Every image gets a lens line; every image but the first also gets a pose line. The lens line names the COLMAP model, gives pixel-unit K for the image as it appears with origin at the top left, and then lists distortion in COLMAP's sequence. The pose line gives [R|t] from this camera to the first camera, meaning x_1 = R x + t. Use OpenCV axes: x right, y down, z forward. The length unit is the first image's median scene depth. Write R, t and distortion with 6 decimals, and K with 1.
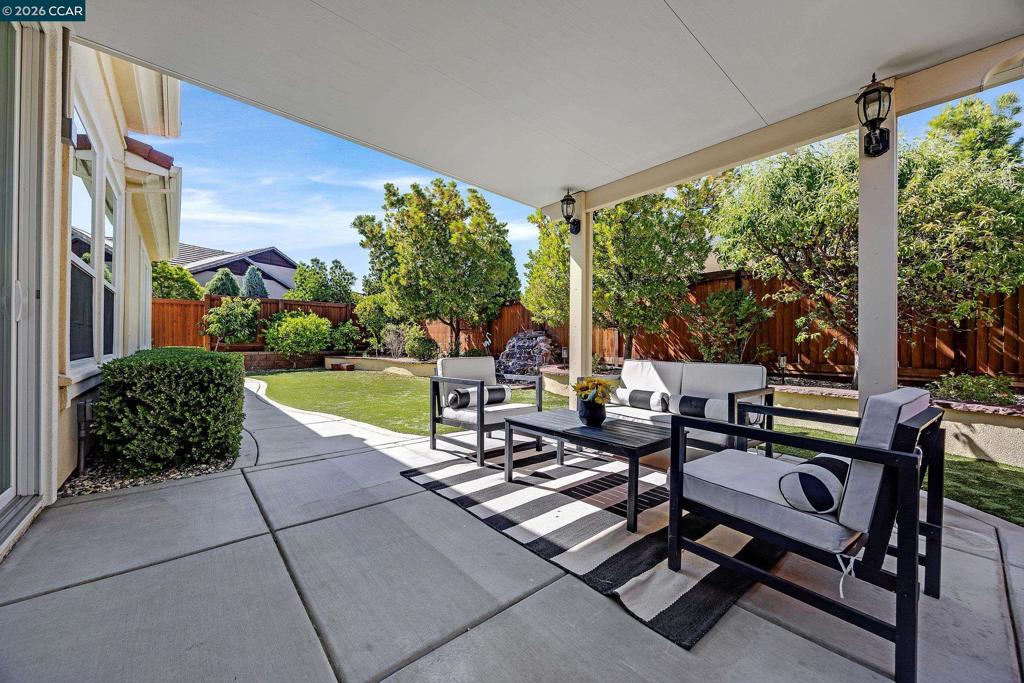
lens RADIAL K [[392.1, 0, 514.9], [0, 392.1, 342.2], [0, 0, 1]] dist [-0.003327, -0.000343]
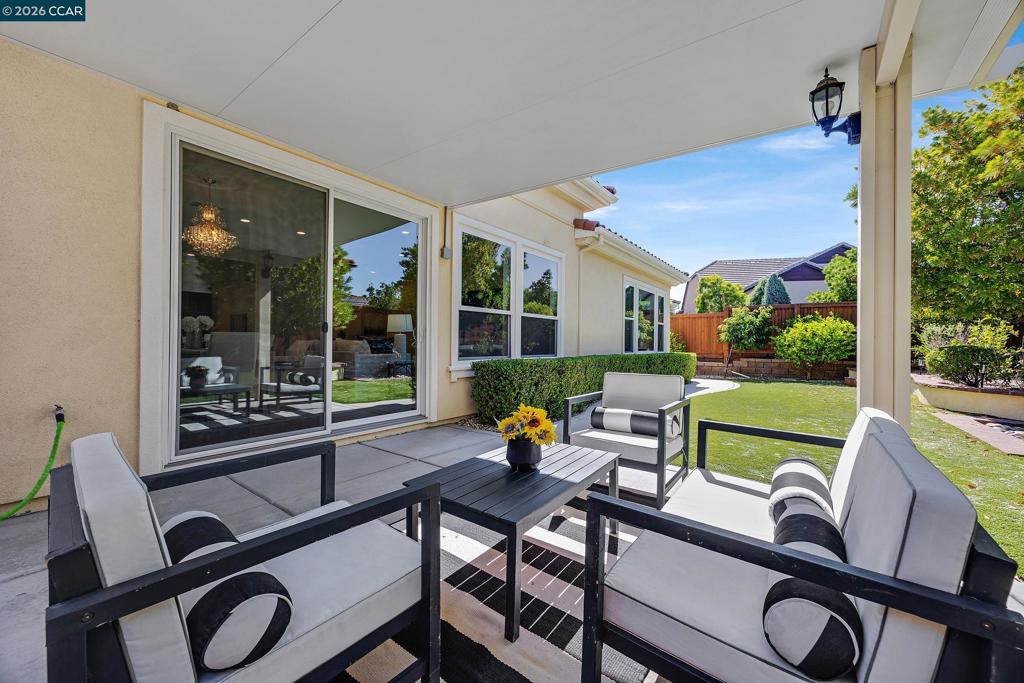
lens RADIAL K [[392.1, 0, 512.7], [0, 392.1, 341.5], [0, 0, 1]] dist [-0.003327, -0.000343]
pose [[0.207186, -0.009545, -0.978255, 0.185202], [-0.006030, 0.999921, -0.011034, -0.005506], [0.978283, 0.008185, 0.207112, 0.161522]]
